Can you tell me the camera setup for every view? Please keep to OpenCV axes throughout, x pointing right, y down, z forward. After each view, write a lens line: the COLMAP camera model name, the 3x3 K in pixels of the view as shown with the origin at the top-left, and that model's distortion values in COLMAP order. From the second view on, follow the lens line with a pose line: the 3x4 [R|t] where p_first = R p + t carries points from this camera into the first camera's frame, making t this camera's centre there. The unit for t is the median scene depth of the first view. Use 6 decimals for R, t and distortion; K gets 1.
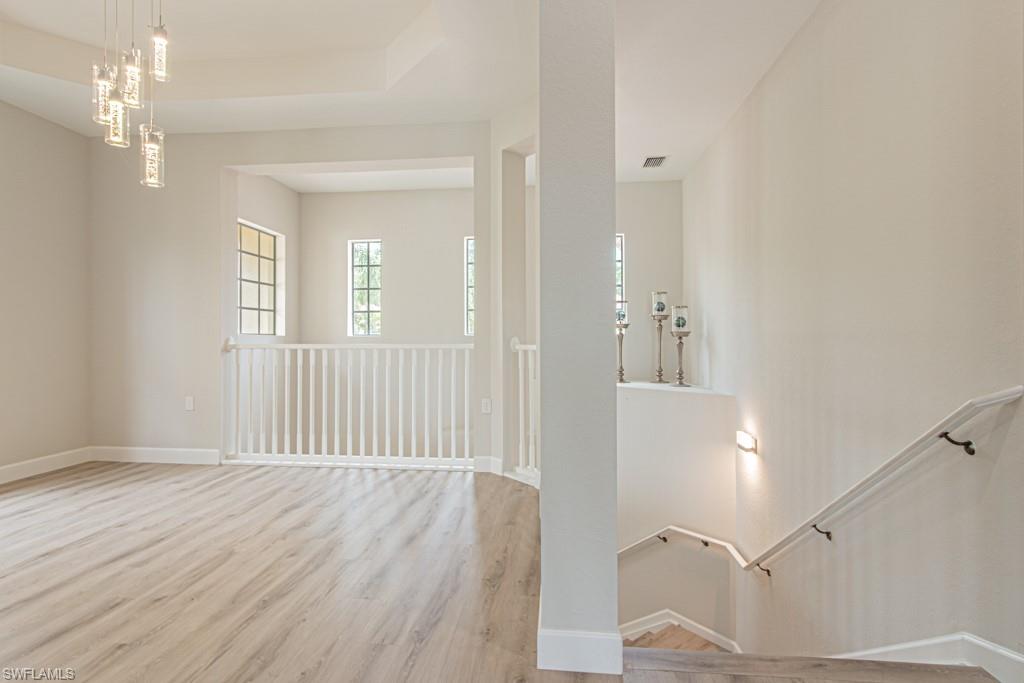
lens RADIAL K [[500.1, 0, 498.1], [0, 500.1, 334.0], [0, 0, 1]] dist [-0.001308, -0.001197]
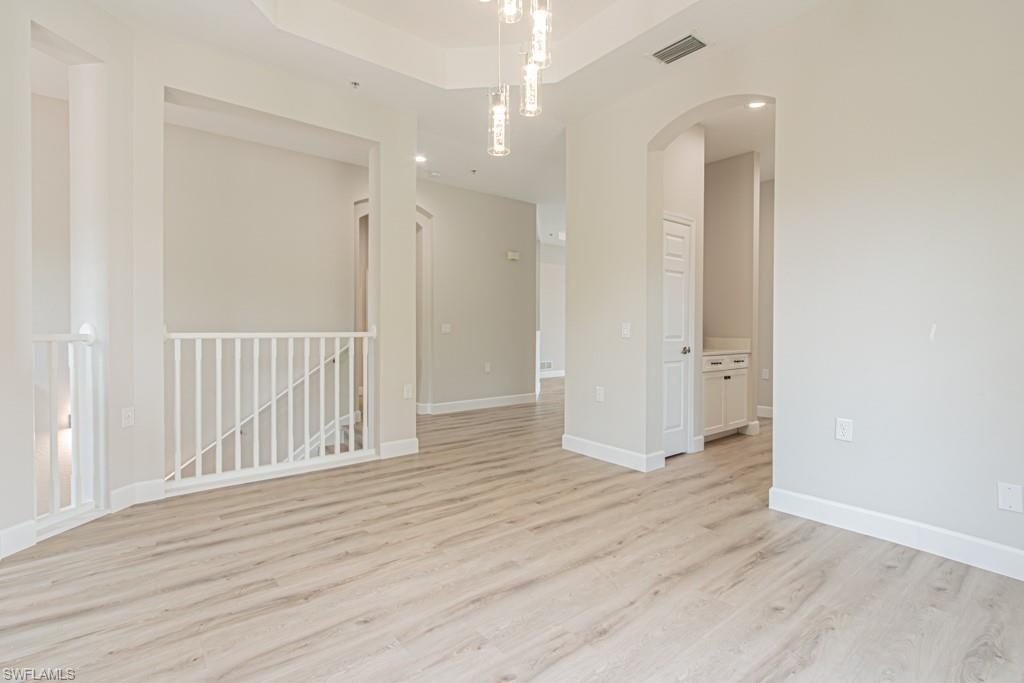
lens RADIAL K [[471.1, 0, 505.4], [0, 471.1, 327.6], [0, 0, 1]] dist [0.002393, -0.000053]
pose [[-0.708388, -0.000183, 0.705823, -0.892130], [-0.007948, 0.999939, -0.007717, 0.014887], [-0.705779, -0.011076, -0.708346, 1.095037]]
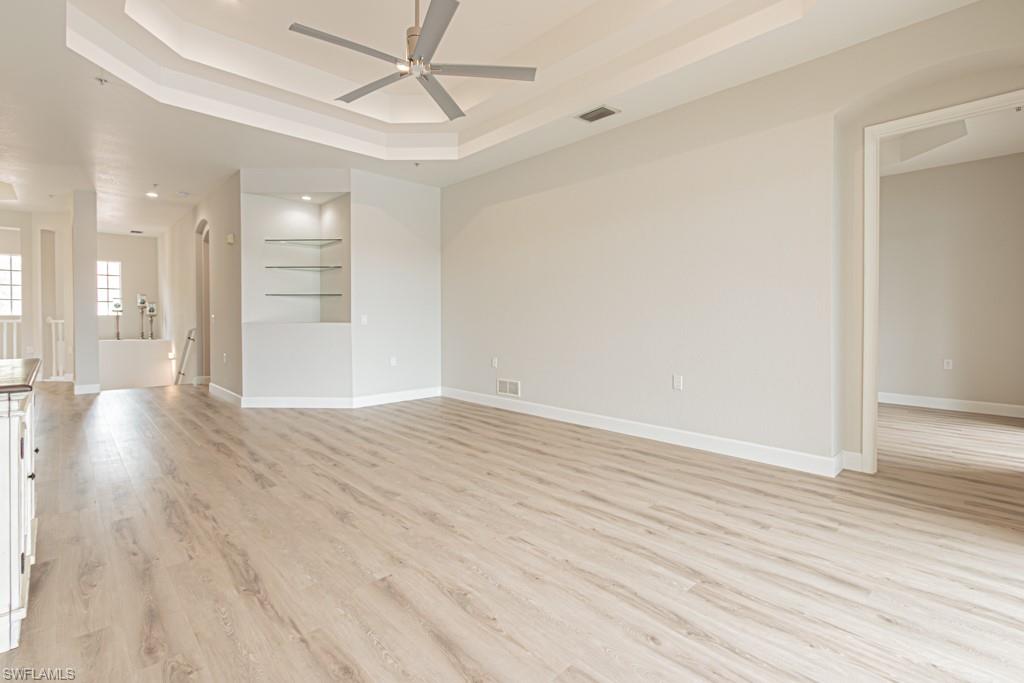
lens RADIAL K [[471.1, 0, 505.4], [0, 471.1, 327.6], [0, 0, 1]] dist [0.002393, -0.000053]
pose [[0.639768, -0.012694, 0.768463, -0.301341], [-0.009898, 0.999645, 0.024753, -0.017614], [-0.768504, -0.023442, 0.639415, -1.989603]]
